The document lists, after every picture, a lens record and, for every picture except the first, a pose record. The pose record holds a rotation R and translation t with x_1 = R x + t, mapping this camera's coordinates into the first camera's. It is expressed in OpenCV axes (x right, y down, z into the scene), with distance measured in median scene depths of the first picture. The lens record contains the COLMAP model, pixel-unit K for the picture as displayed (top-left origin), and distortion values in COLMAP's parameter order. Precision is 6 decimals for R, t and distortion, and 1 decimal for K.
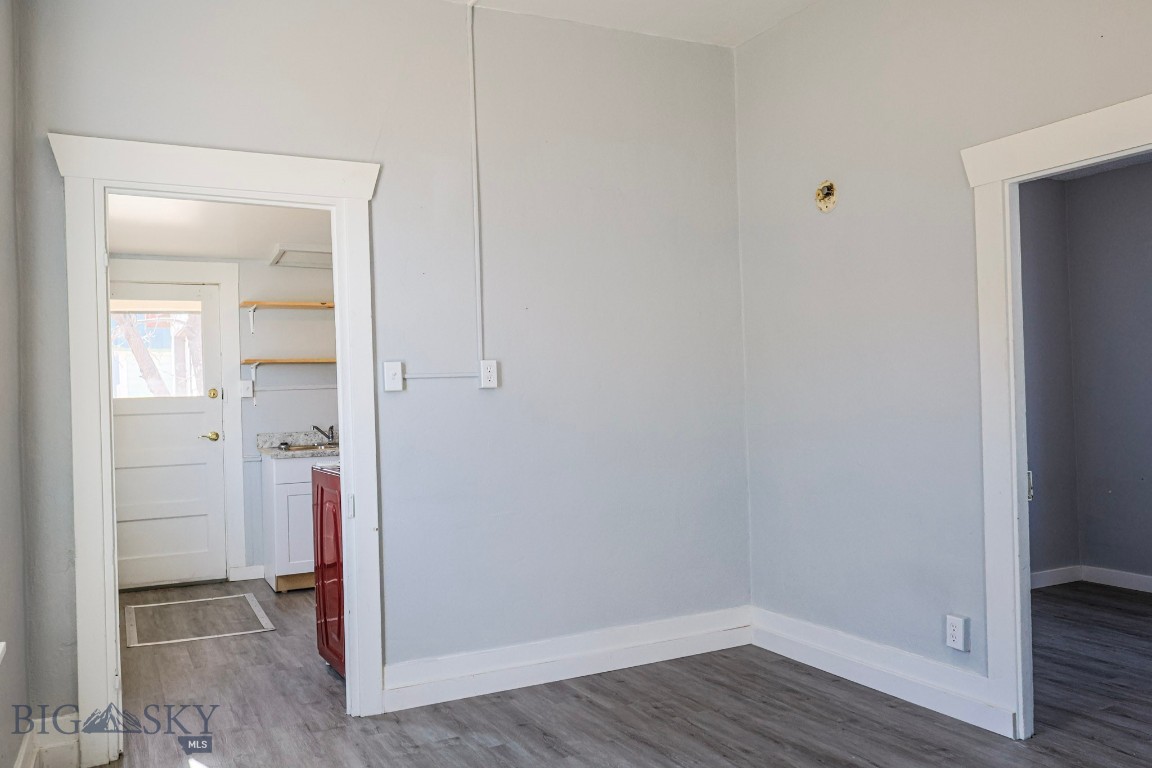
lens RADIAL K [[913.4, 0, 576.0], [0, 913.4, 384.0], [0, 0, 1]] dist [0.003031, -0.000528]
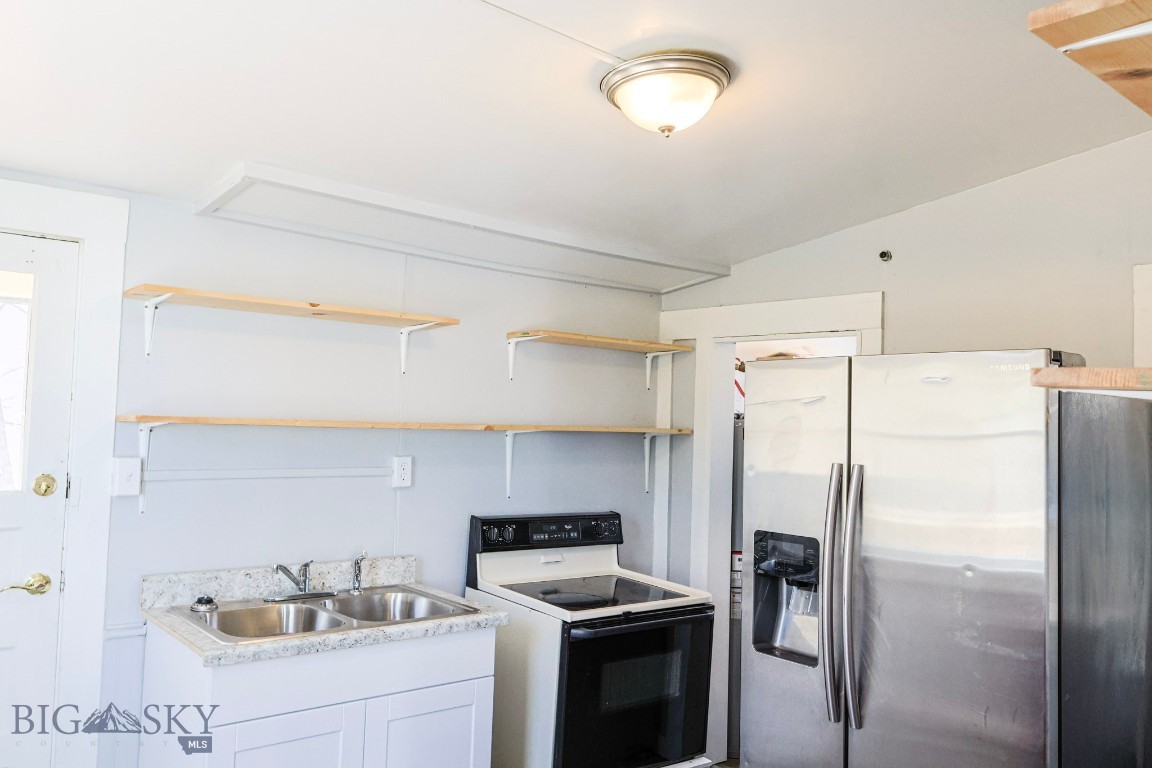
lens RADIAL K [[897.0, 0, 576.0], [0, 897.0, 384.0], [0, 0, 1]] dist [0.000420, -0.003260]
pose [[0.973637, 0.069925, 0.217121, -0.291975], [-0.060549, 0.996935, -0.049548, -0.038244], [-0.219920, 0.035095, 0.974886, 0.620532]]
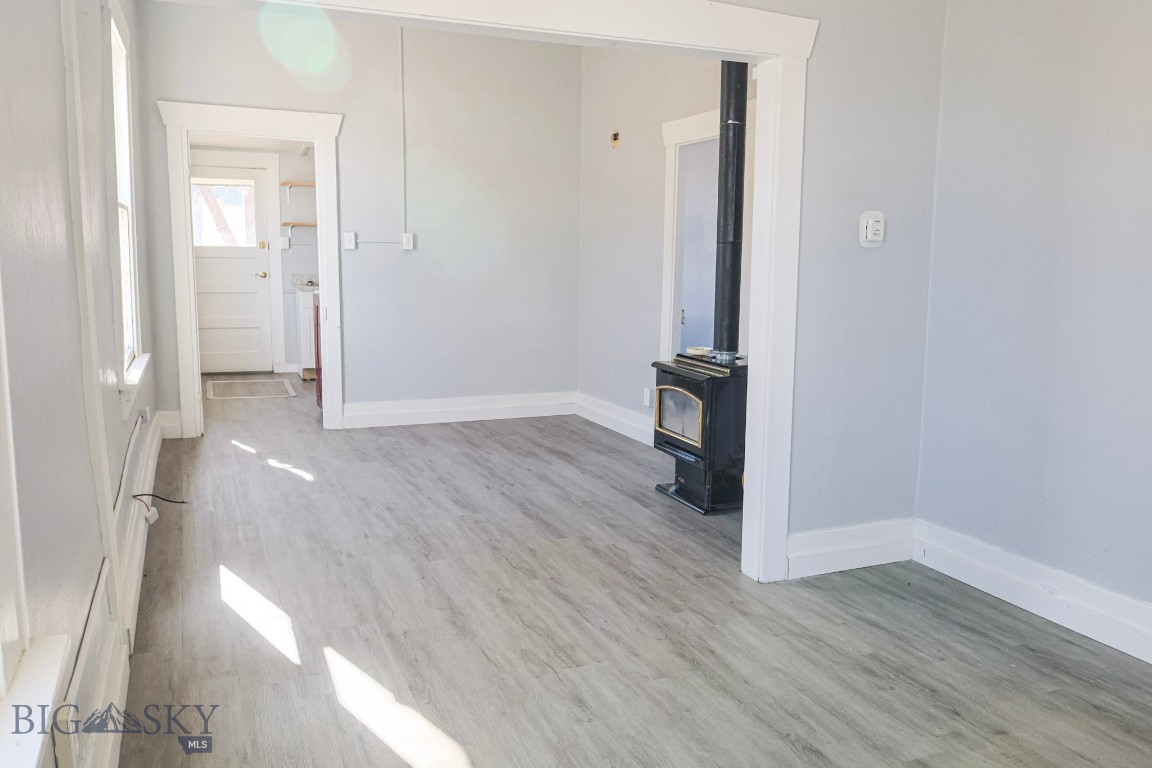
lens RADIAL K [[897.0, 0, 576.0], [0, 897.0, 384.0], [0, 0, 1]] dist [0.000420, -0.003260]
pose [[0.996191, 0.052868, -0.069336, 0.253405], [-0.041761, 0.987367, 0.152850, -0.012622], [0.076541, -0.149373, 0.985814, -0.484558]]
